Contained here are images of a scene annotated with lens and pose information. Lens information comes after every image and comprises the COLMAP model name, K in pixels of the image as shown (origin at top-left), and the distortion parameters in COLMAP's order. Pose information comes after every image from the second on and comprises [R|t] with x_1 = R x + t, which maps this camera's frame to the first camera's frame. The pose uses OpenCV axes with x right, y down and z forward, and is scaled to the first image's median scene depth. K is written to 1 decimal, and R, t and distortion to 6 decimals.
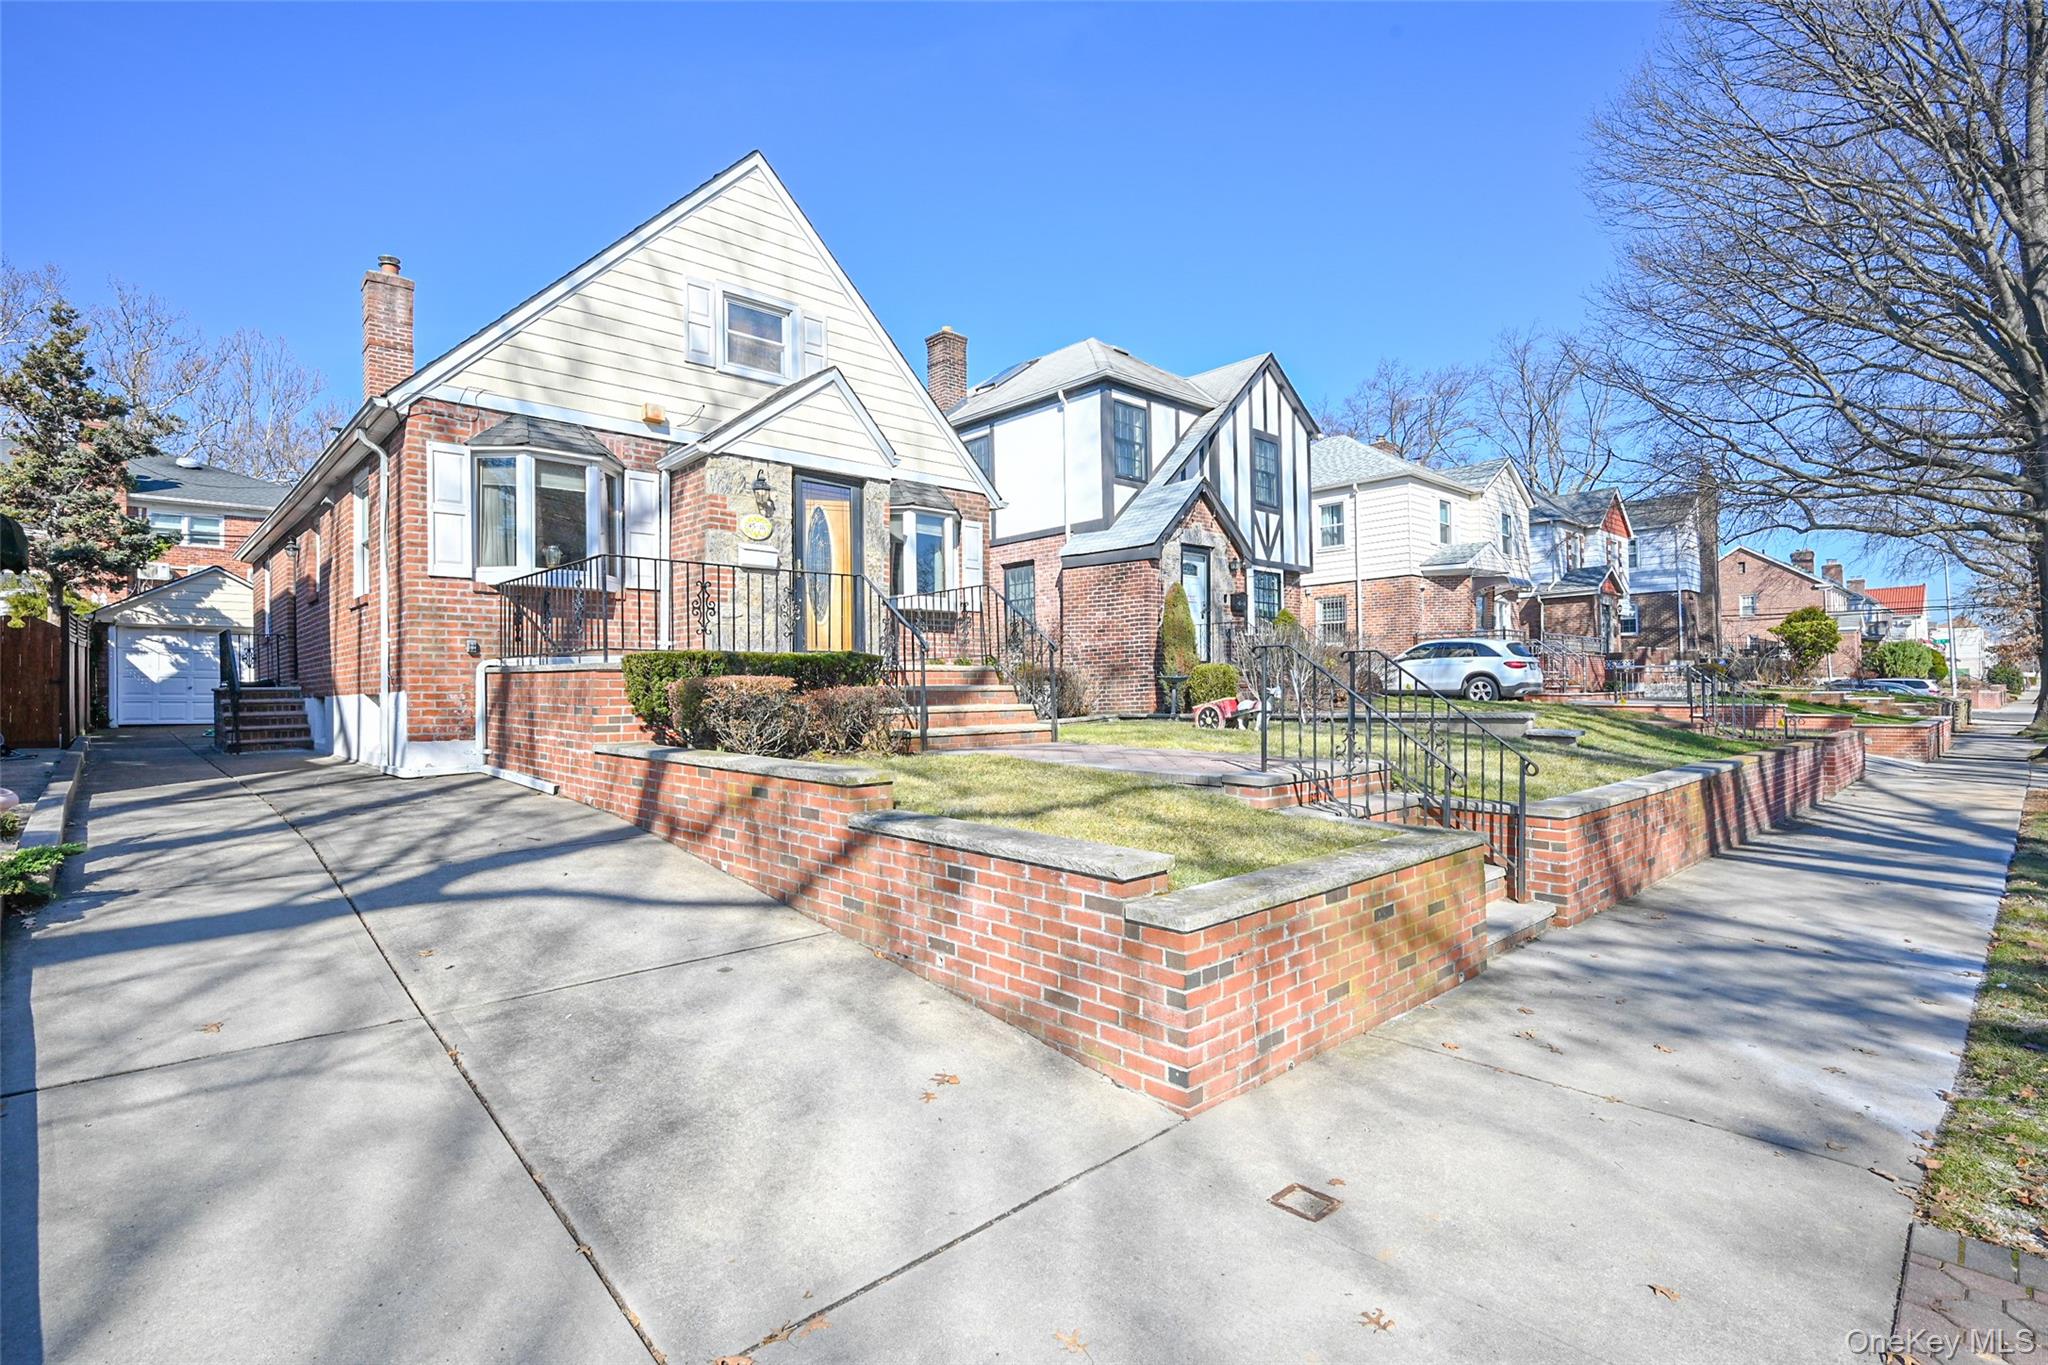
lens RADIAL K [[954.7, 0, 1006.1], [0, 954.7, 678.7], [0, 0, 1]] dist [0.005118, -0.000246]
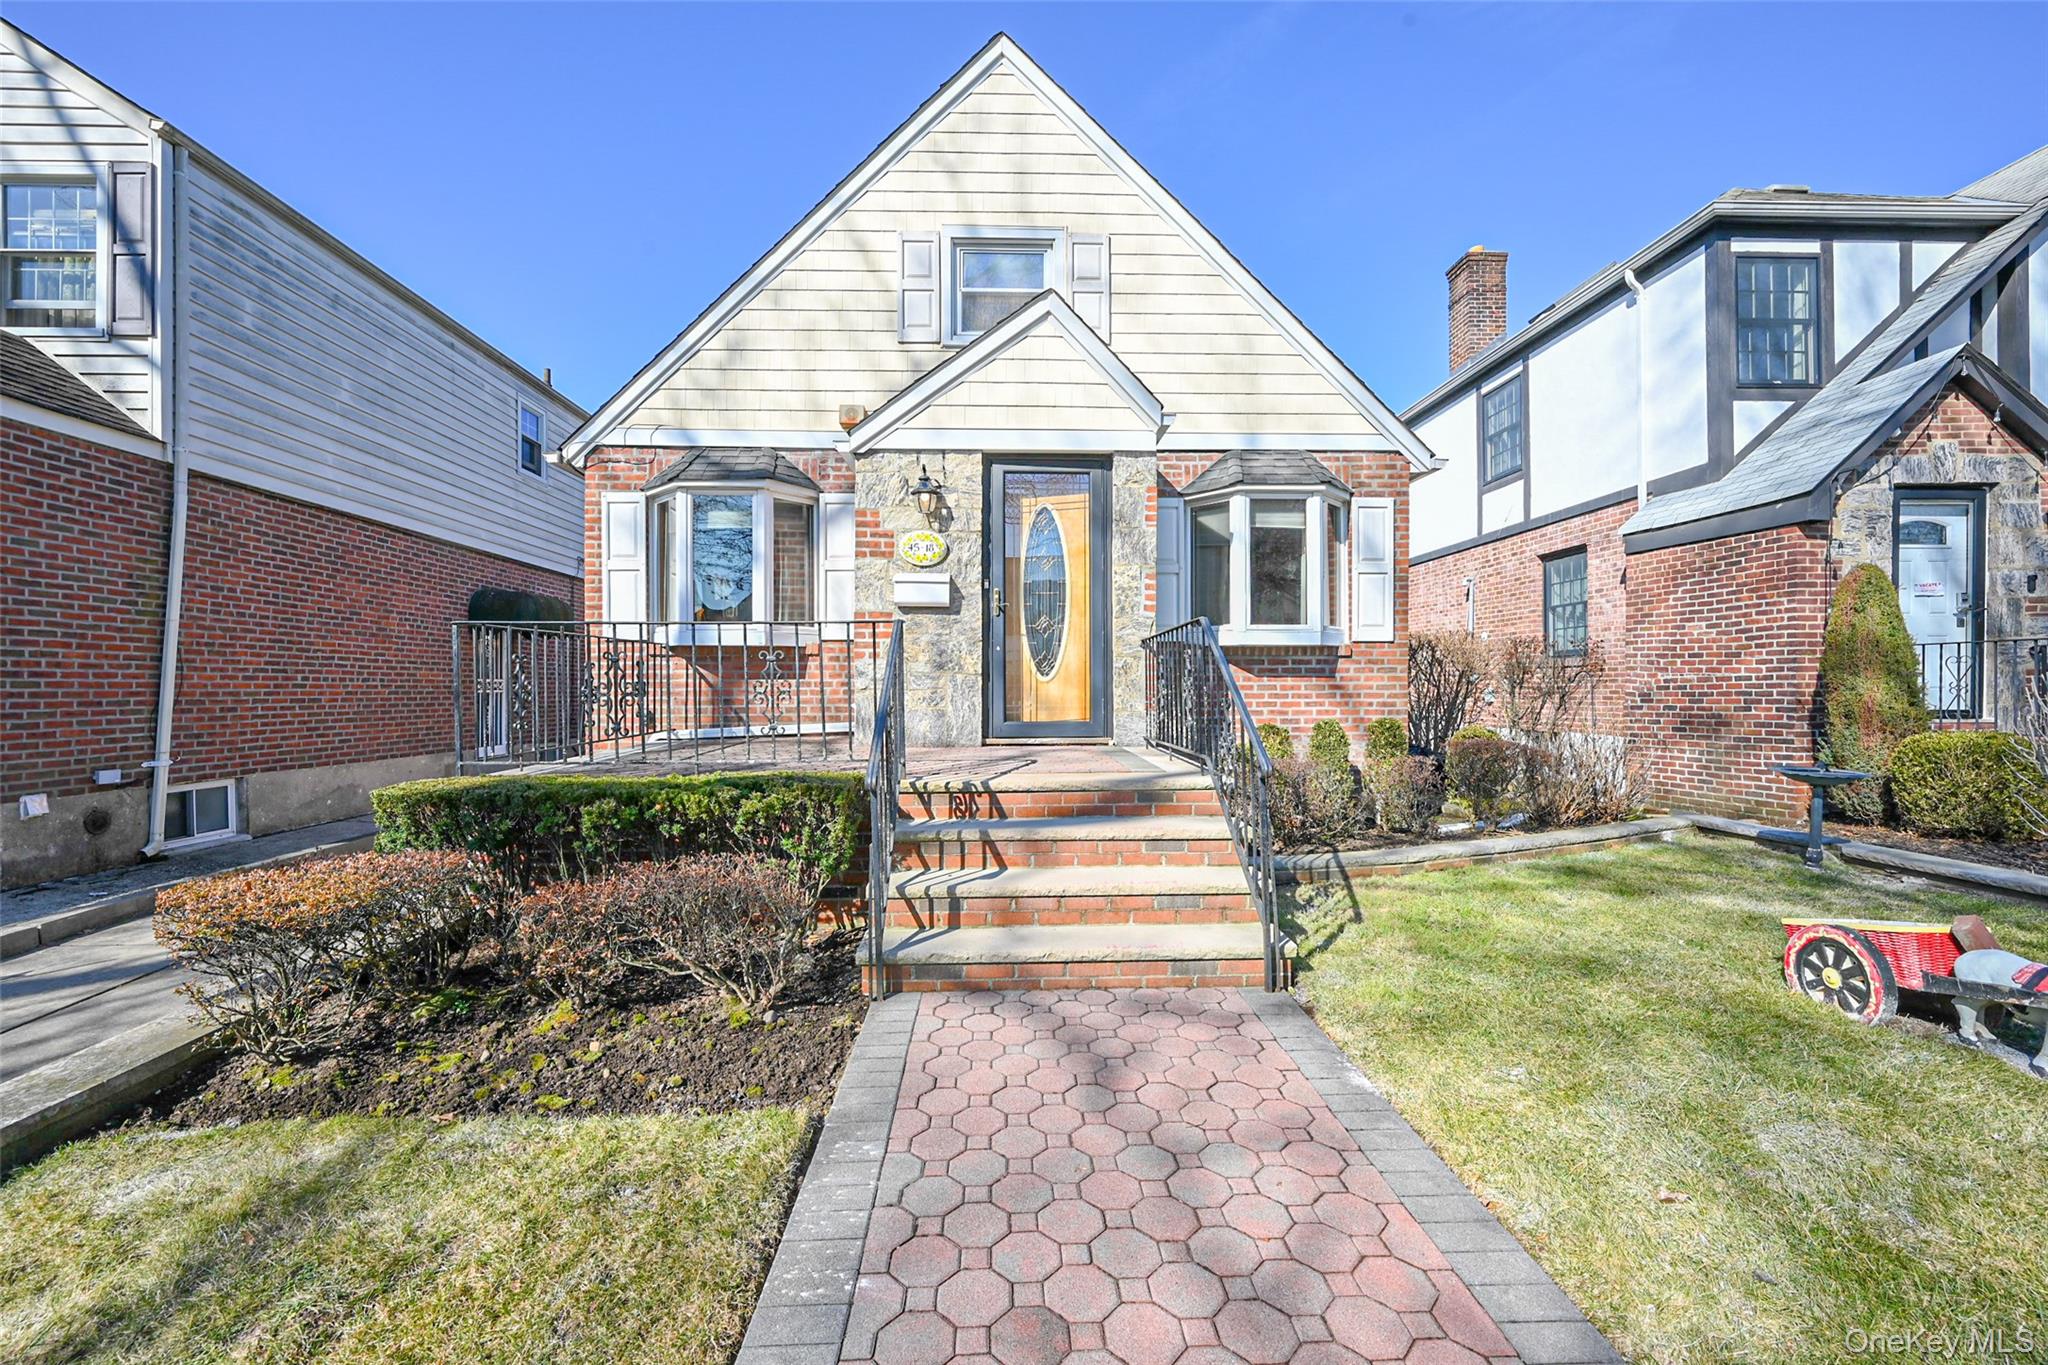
lens RADIAL K [[805.4, 0, 1031.2], [0, 805.4, 685.4], [0, 0, 1]] dist [-0.001628, 0.001250]
pose [[0.763301, 0.009550, -0.645973, 0.110530], [0.001616, 0.999859, 0.016691, -0.041642], [0.646041, -0.013784, 0.763178, 0.366684]]
